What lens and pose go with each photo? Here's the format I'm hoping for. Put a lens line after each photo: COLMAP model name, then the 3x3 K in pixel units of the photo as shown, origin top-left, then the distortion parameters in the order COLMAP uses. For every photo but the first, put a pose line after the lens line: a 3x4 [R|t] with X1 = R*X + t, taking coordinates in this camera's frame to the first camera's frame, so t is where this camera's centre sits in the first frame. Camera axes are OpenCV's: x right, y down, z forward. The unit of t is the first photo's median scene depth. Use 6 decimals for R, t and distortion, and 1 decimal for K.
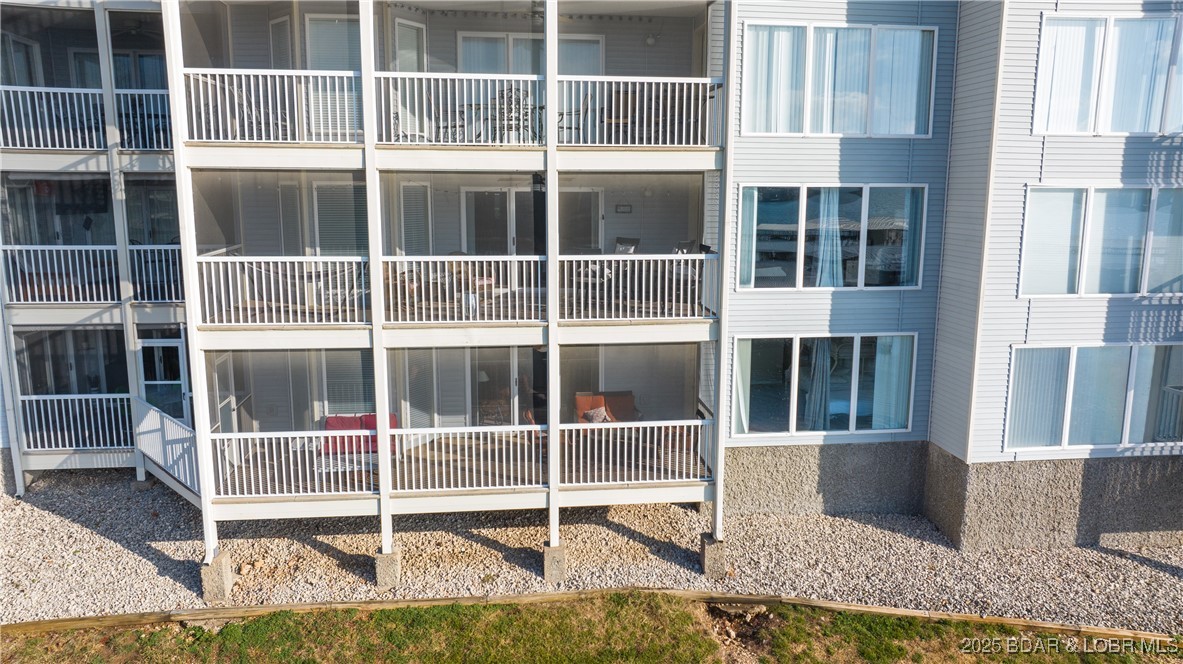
lens RADIAL K [[824.1, 0, 578.3], [0, 824.1, 330.4], [0, 0, 1]] dist [-0.005208, -0.000195]
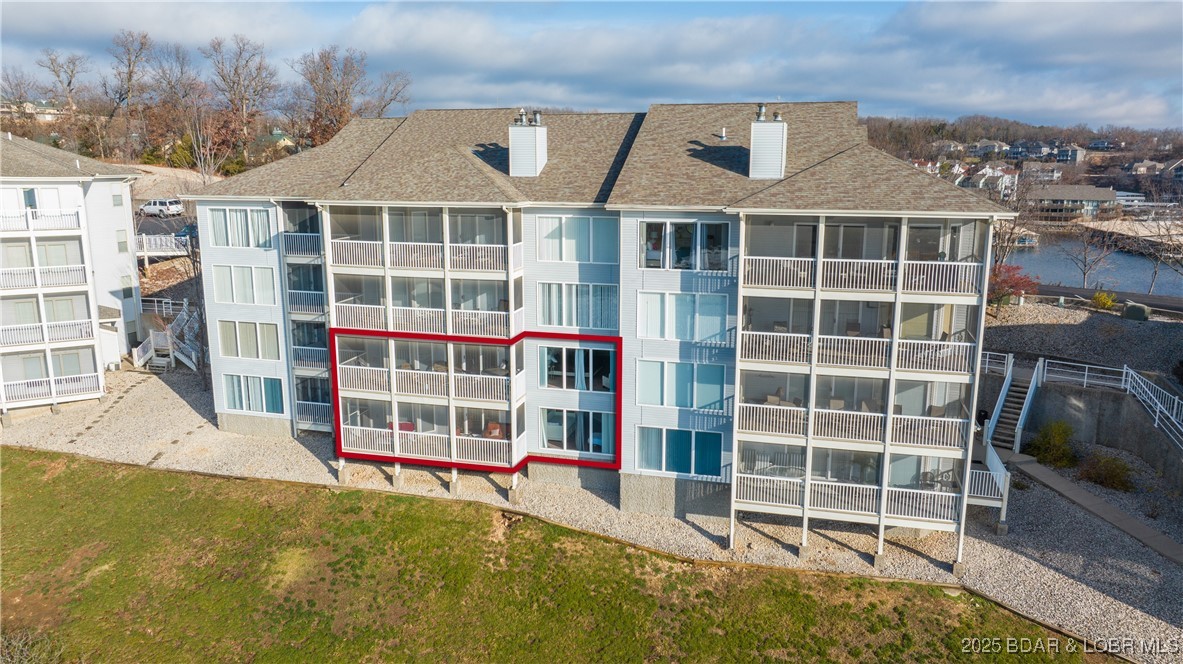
lens RADIAL K [[824.1, 0, 578.3], [0, 824.1, 330.4], [0, 0, 1]] dist [-0.005208, -0.000195]
pose [[0.928518, 0.070767, -0.364480, 1.197996], [-0.061207, 0.997412, 0.037731, -0.323942], [0.366207, -0.012725, 0.930446, -1.217220]]
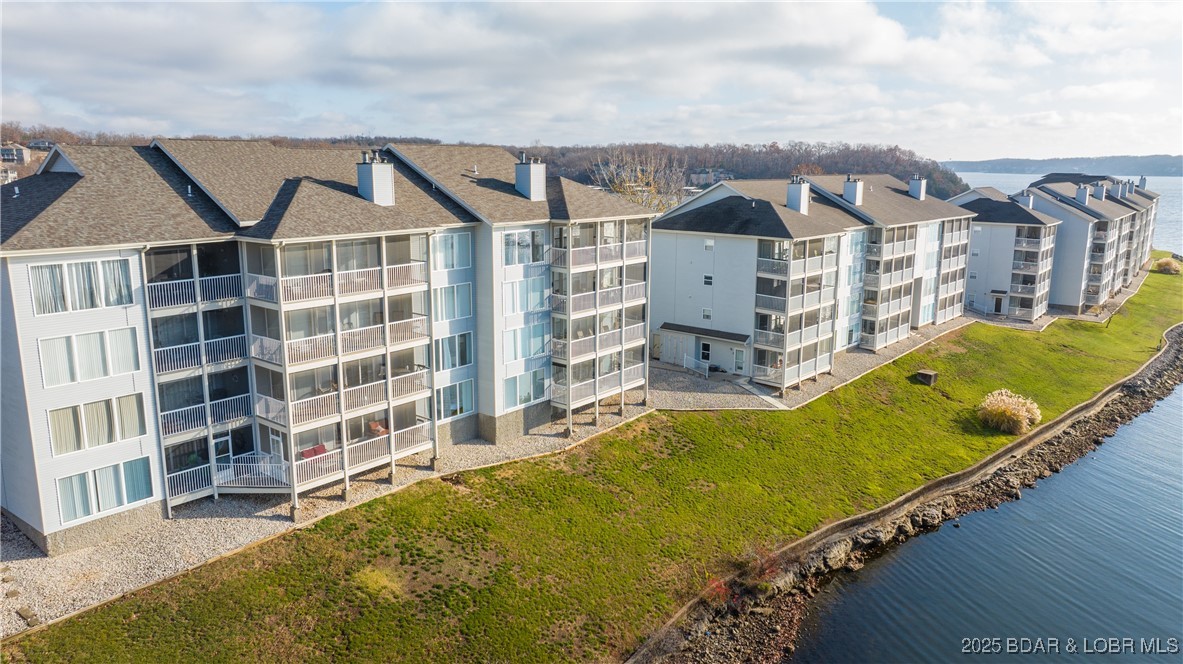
lens RADIAL K [[824.1, 0, 578.3], [0, 824.1, 330.4], [0, 0, 1]] dist [-0.005208, -0.000195]
pose [[0.717552, -0.141074, 0.682069, -1.449344], [0.120700, 0.989643, 0.077711, -0.386235], [-0.685967, 0.026564, 0.727147, -1.574469]]
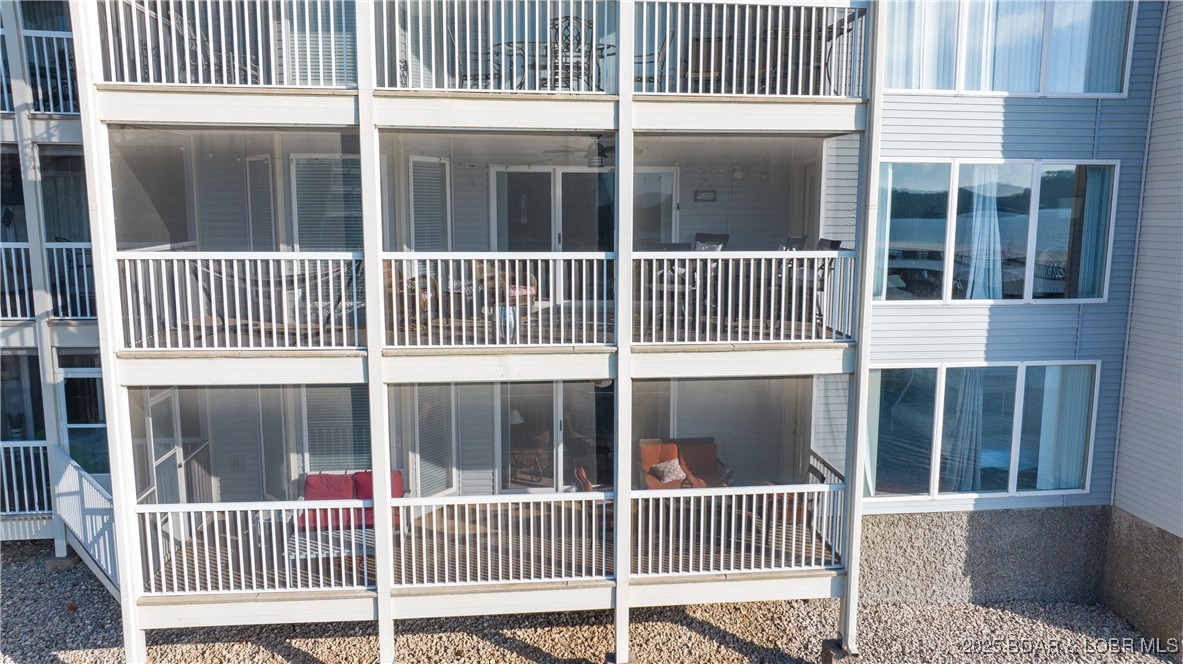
lens RADIAL K [[824.1, 0, 578.3], [0, 824.1, 330.4], [0, 0, 1]] dist [-0.005208, -0.000195]
pose [[0.999946, 0.001170, -0.010305, -0.057593], [-0.001437, 0.999663, -0.025934, -0.005270], [0.010271, 0.025947, 0.999611, 0.271987]]
